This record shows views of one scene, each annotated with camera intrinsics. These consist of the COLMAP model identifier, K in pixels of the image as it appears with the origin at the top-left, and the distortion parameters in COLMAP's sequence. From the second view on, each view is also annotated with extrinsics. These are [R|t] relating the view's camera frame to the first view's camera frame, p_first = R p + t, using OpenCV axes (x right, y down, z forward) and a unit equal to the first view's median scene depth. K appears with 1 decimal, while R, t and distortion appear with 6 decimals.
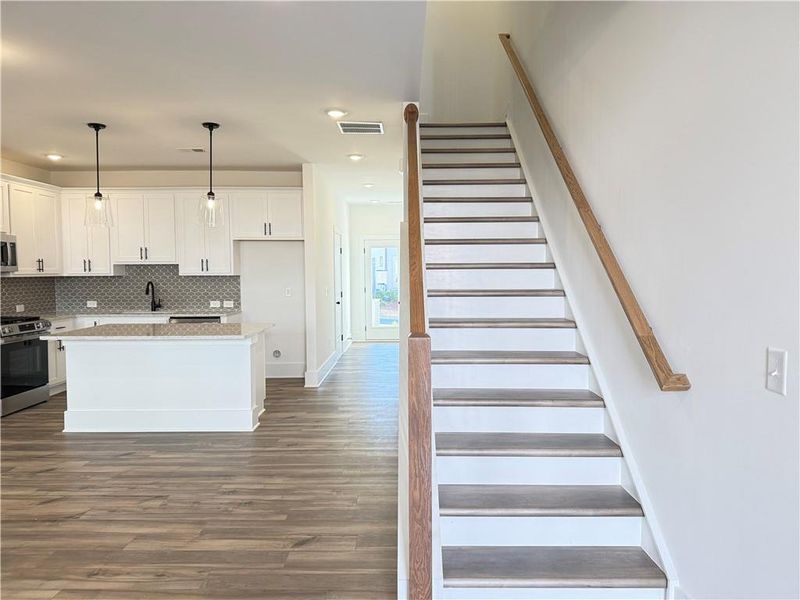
lens RADIAL K [[566.9, 0, 406.4], [0, 566.9, 298.1], [0, 0, 1]] dist [0.064646, -0.081746]
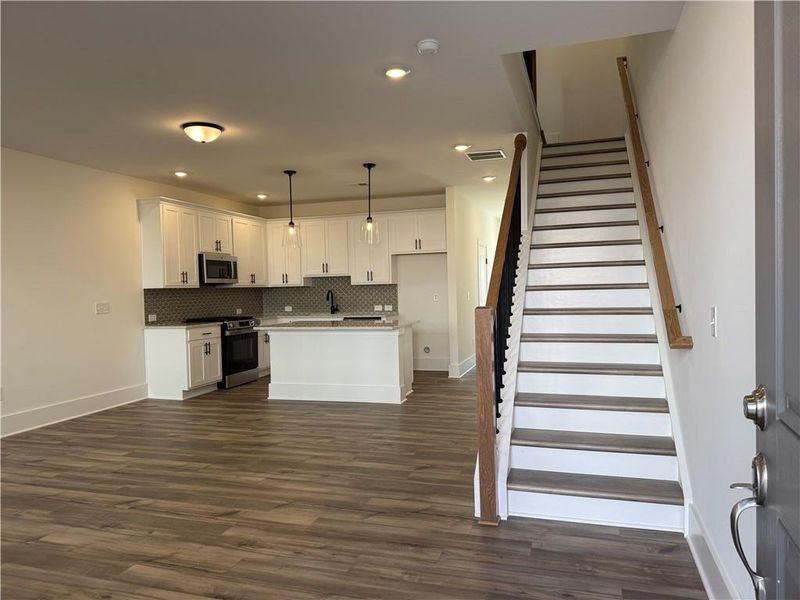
lens RADIAL K [[566.9, 0, 411.7], [0, 566.9, 303.8], [0, 0, 1]] dist [0.064646, -0.081746]
pose [[0.957563, -0.010642, -0.288029, 0.101351], [0.005168, 0.999791, -0.019758, 0.032376], [0.288179, 0.017431, 0.957418, -0.168592]]
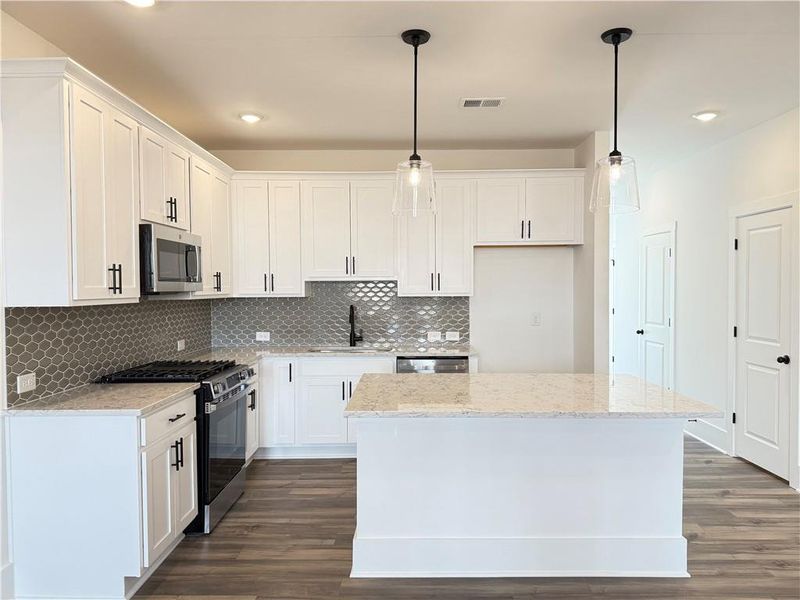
lens RADIAL K [[566.9, 0, 400.9], [0, 566.9, 298.7], [0, 0, 1]] dist [0.064646, -0.081746]
pose [[0.999989, -0.000635, 0.004654, -0.481407], [0.000778, 0.999526, -0.030772, -0.018545], [-0.004633, 0.030776, 0.999516, 0.375204]]
